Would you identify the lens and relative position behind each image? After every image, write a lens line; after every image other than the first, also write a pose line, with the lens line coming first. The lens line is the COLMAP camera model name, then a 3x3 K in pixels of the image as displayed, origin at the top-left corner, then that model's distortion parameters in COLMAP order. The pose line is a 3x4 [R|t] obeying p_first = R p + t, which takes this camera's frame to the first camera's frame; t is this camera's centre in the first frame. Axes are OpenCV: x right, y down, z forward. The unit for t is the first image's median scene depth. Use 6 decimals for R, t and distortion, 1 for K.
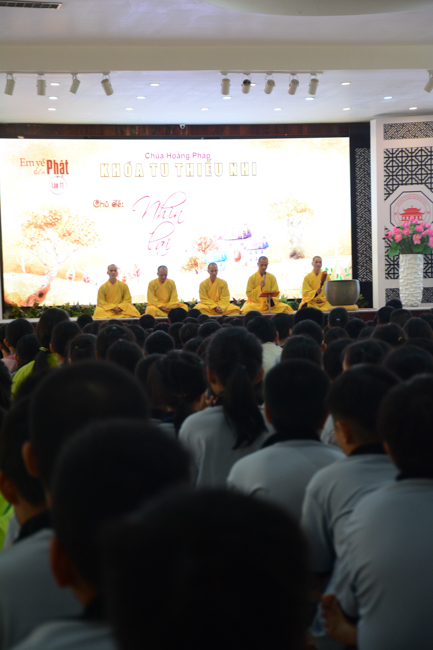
lens RADIAL K [[1480.8, 0, 220.4], [0, 1480.8, 324.3], [0, 0, 1]] dist [0.861967, 0.000000]
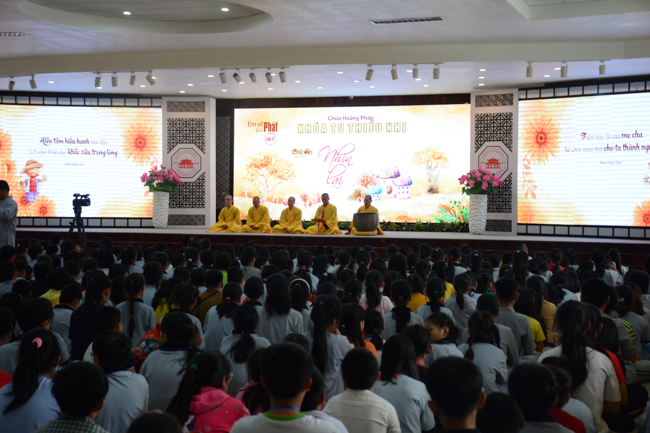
lens RADIAL K [[1082.5, 0, 323.6], [0, 1082.5, 215.1], [0, 0, 1]] dist [-0.133059, 0.000000]
pose [[0.849198, 0.043176, -0.526306, 0.496655], [-0.051774, 0.998658, -0.001612, -0.018702], [0.525530, 0.028618, 0.850294, 0.127028]]
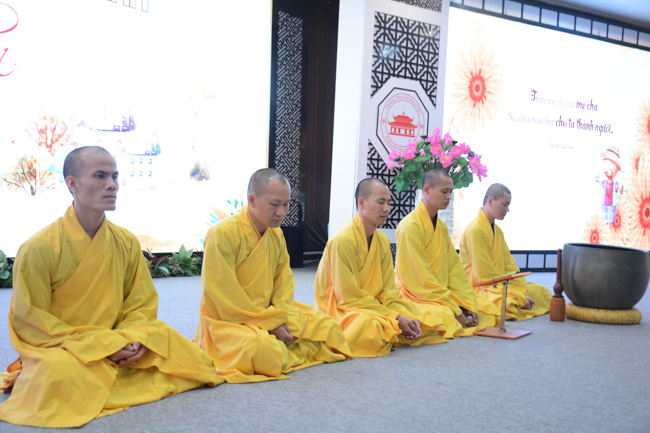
lens RADIAL K [[791.0, 0, 319.5], [0, 791.0, 219.3], [0, 0, 1]] dist [0.071490, 0.000000]
pose [[0.757482, 0.048629, 0.651043, -0.109374], [-0.039387, 0.998810, -0.028779, -0.023678], [-0.651667, -0.003843, 0.758495, 0.773998]]
